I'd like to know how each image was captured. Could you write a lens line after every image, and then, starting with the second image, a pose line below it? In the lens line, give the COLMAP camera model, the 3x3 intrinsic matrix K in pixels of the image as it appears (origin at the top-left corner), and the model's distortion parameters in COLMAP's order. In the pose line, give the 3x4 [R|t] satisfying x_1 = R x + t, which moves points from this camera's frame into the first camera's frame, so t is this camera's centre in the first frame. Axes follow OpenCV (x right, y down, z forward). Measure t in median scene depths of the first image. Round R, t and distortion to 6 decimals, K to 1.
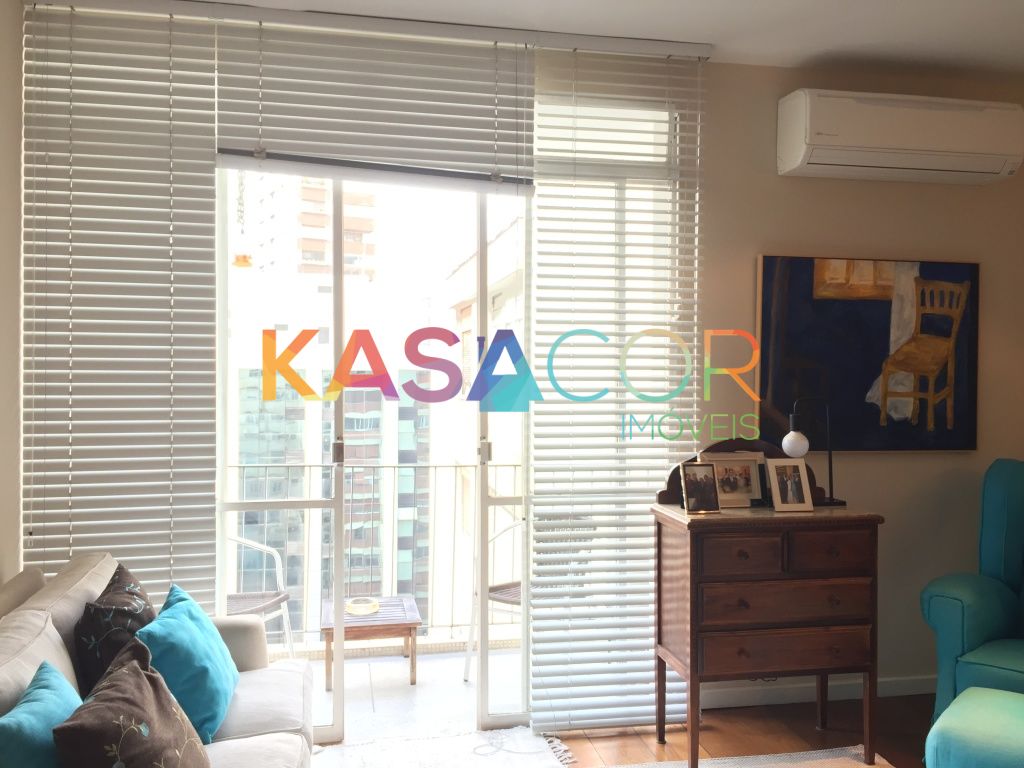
lens RADIAL K [[879.7, 0, 512.8], [0, 879.7, 379.8], [0, 0, 1]] dist [0.073244, -0.090912]
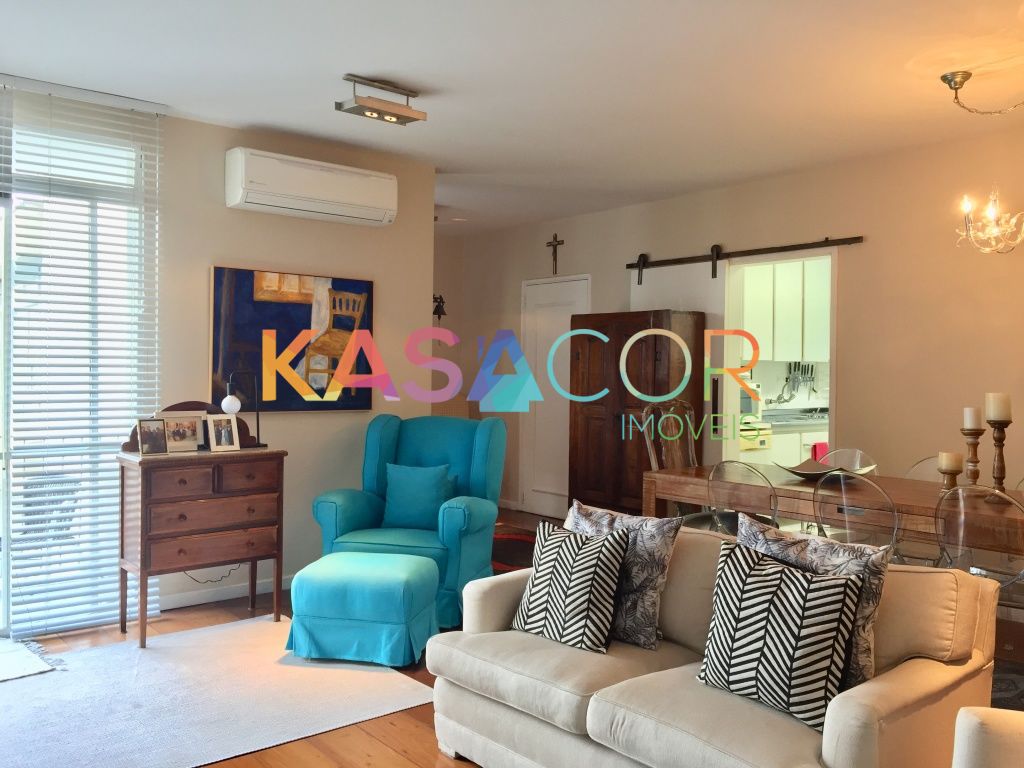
lens RADIAL K [[879.7, 0, 512.5], [0, 879.7, 379.7], [0, 0, 1]] dist [0.073244, -0.090912]
pose [[0.890669, -0.003784, 0.454636, 0.077554], [0.005886, 0.999978, -0.003208, 0.039111], [-0.454613, 0.005534, 0.890672, -0.416781]]
